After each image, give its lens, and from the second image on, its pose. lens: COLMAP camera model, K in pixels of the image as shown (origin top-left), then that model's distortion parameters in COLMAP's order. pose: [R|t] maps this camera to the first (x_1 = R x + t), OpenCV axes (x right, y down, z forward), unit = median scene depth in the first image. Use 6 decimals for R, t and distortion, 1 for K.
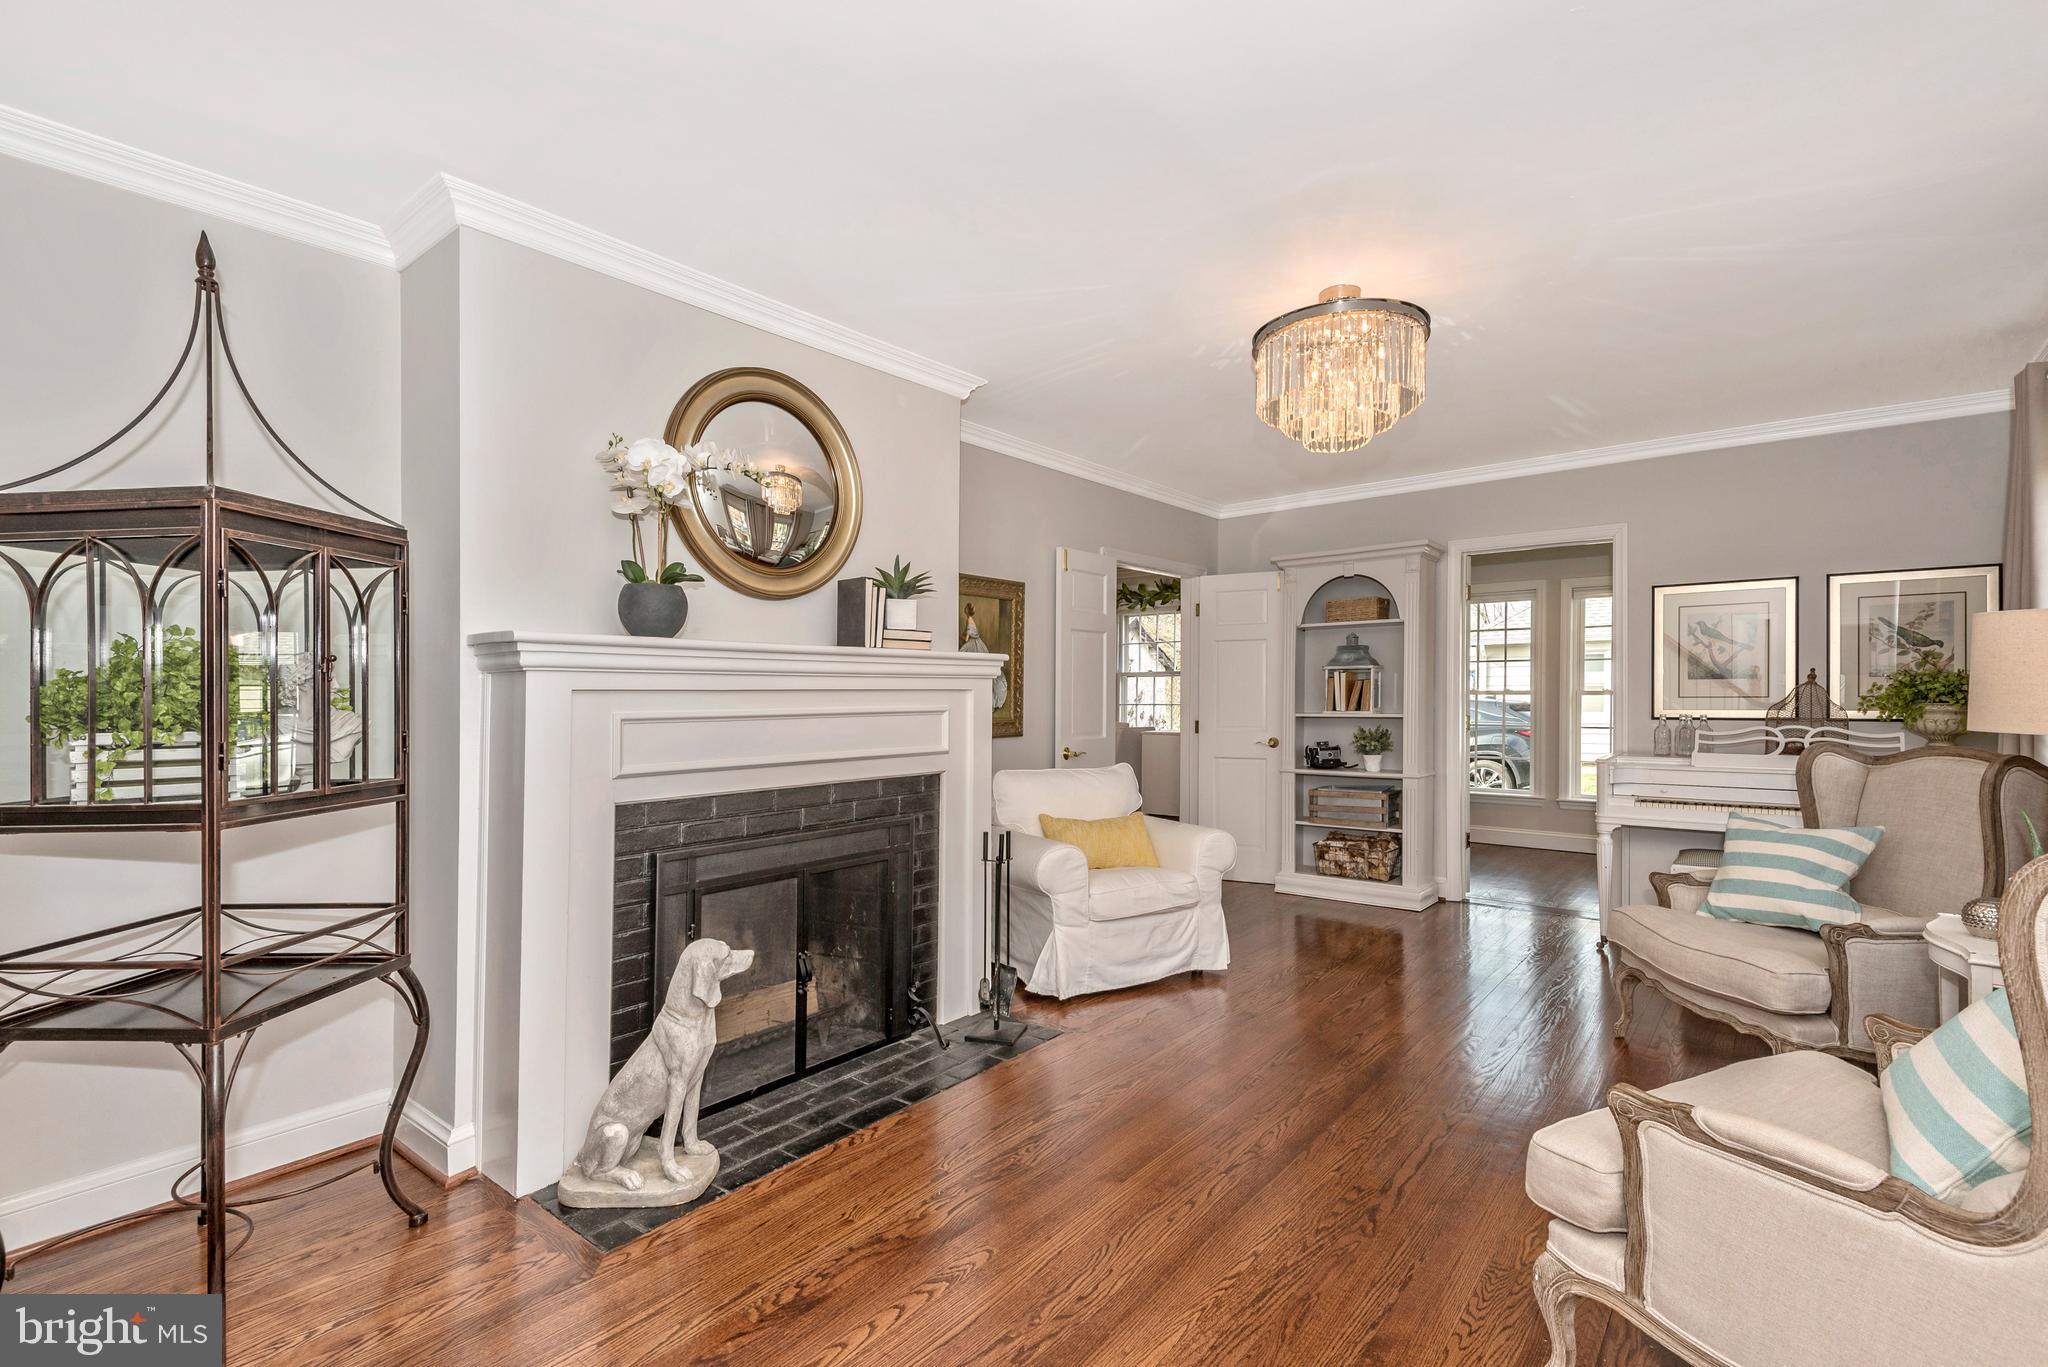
lens RADIAL K [[938.1, 0, 1033.7], [0, 938.1, 686.6], [0, 0, 1]] dist [0.002102, -0.000567]
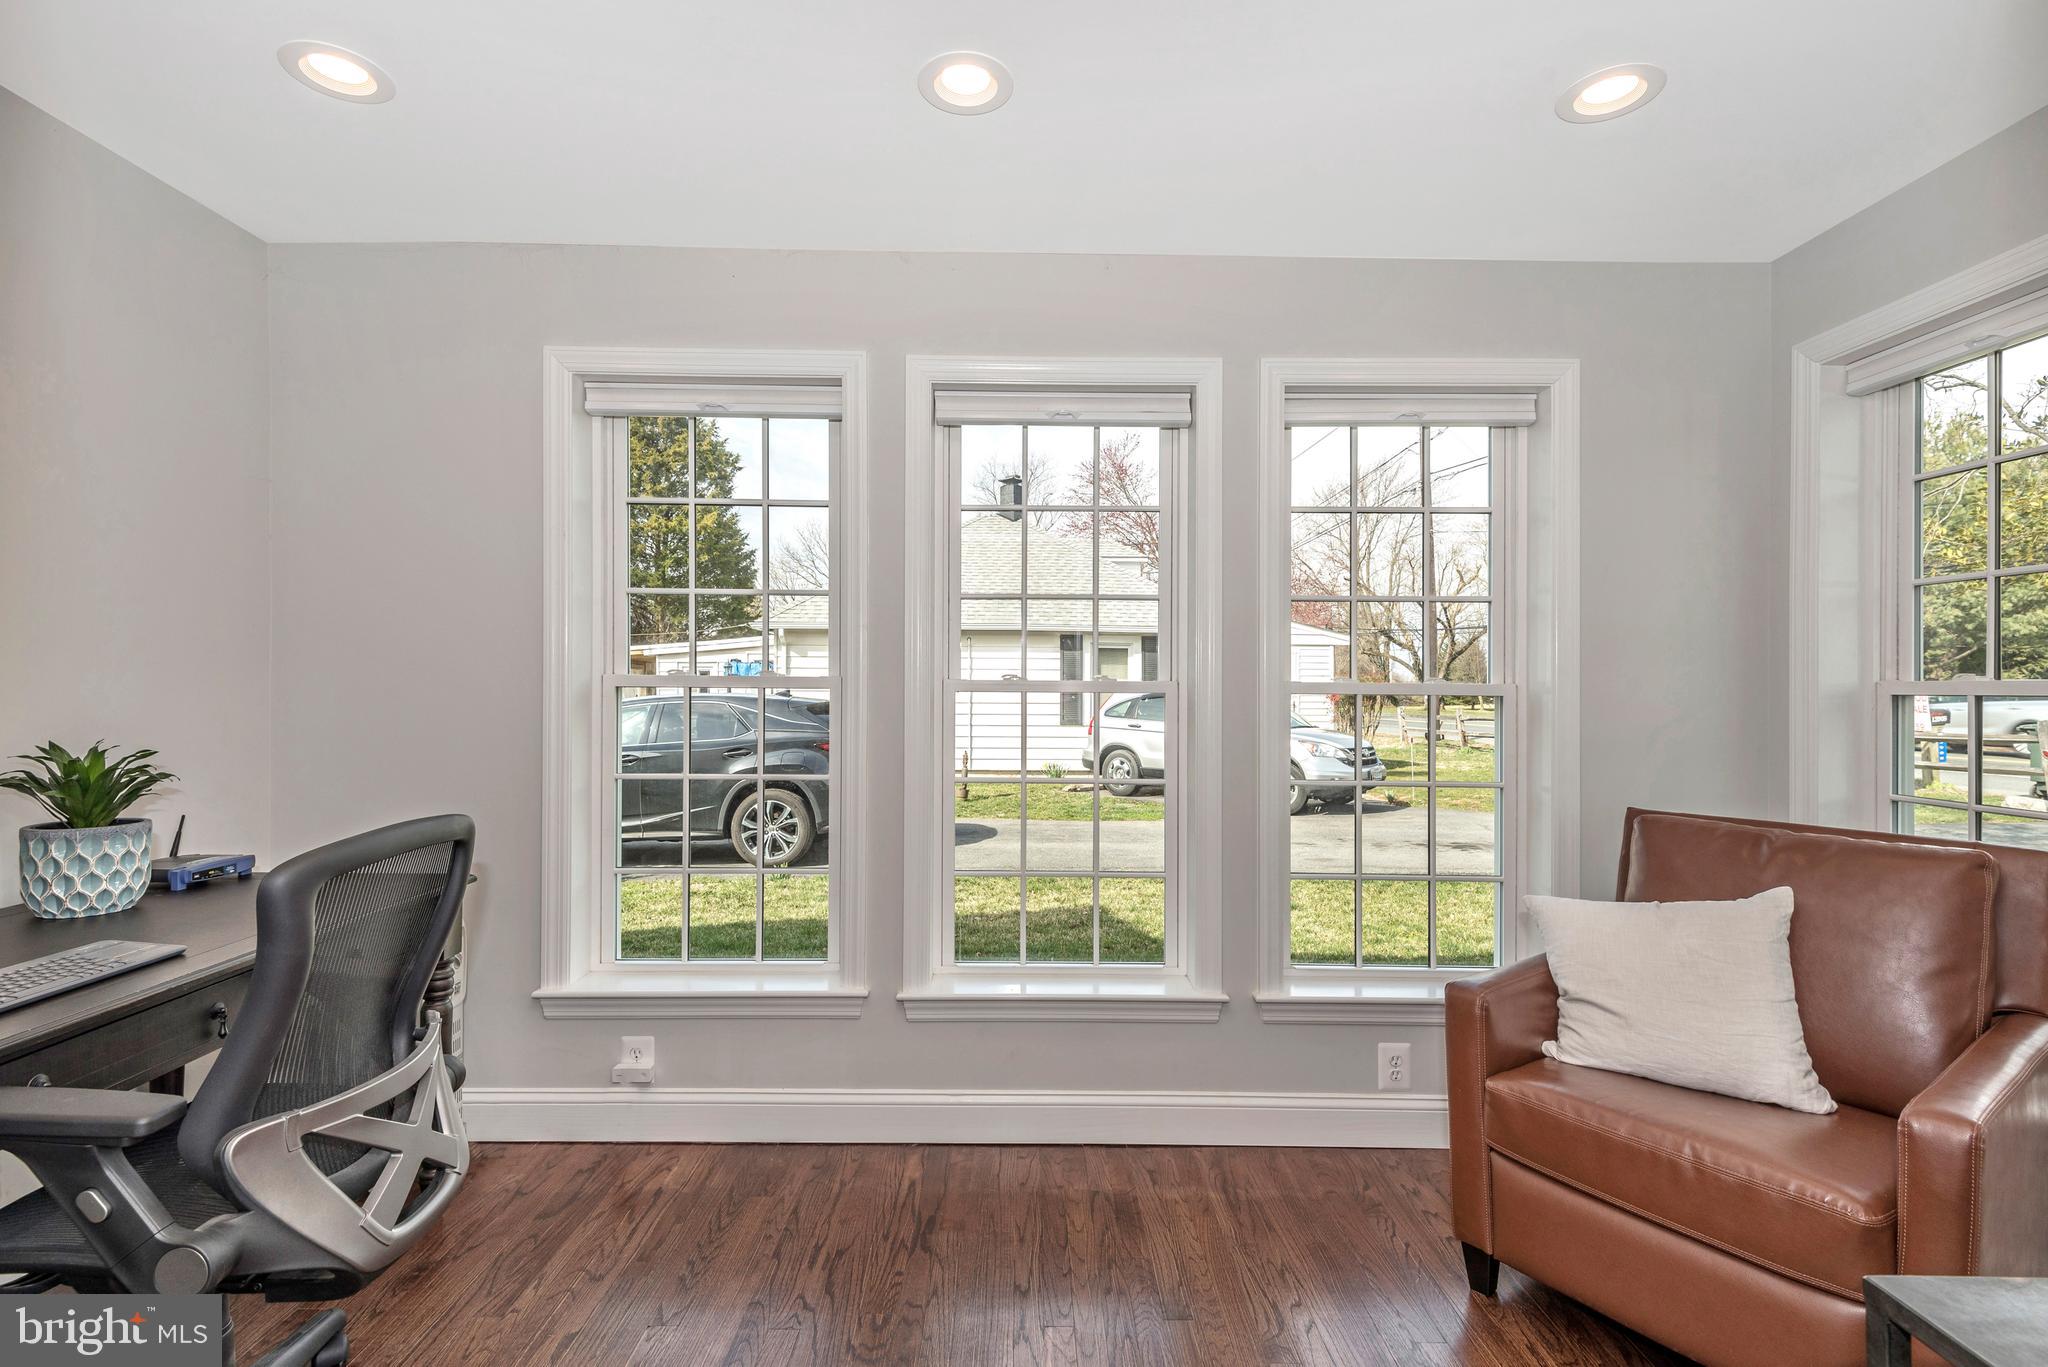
lens RADIAL K [[938.1, 0, 1033.7], [0, 938.1, 686.6], [0, 0, 1]] dist [0.002102, -0.000567]
pose [[0.768883, -0.007948, 0.639340, 0.229383], [0.006517, 0.999968, 0.004593, 0.005813], [-0.639356, 0.000635, 0.768911, 0.429490]]
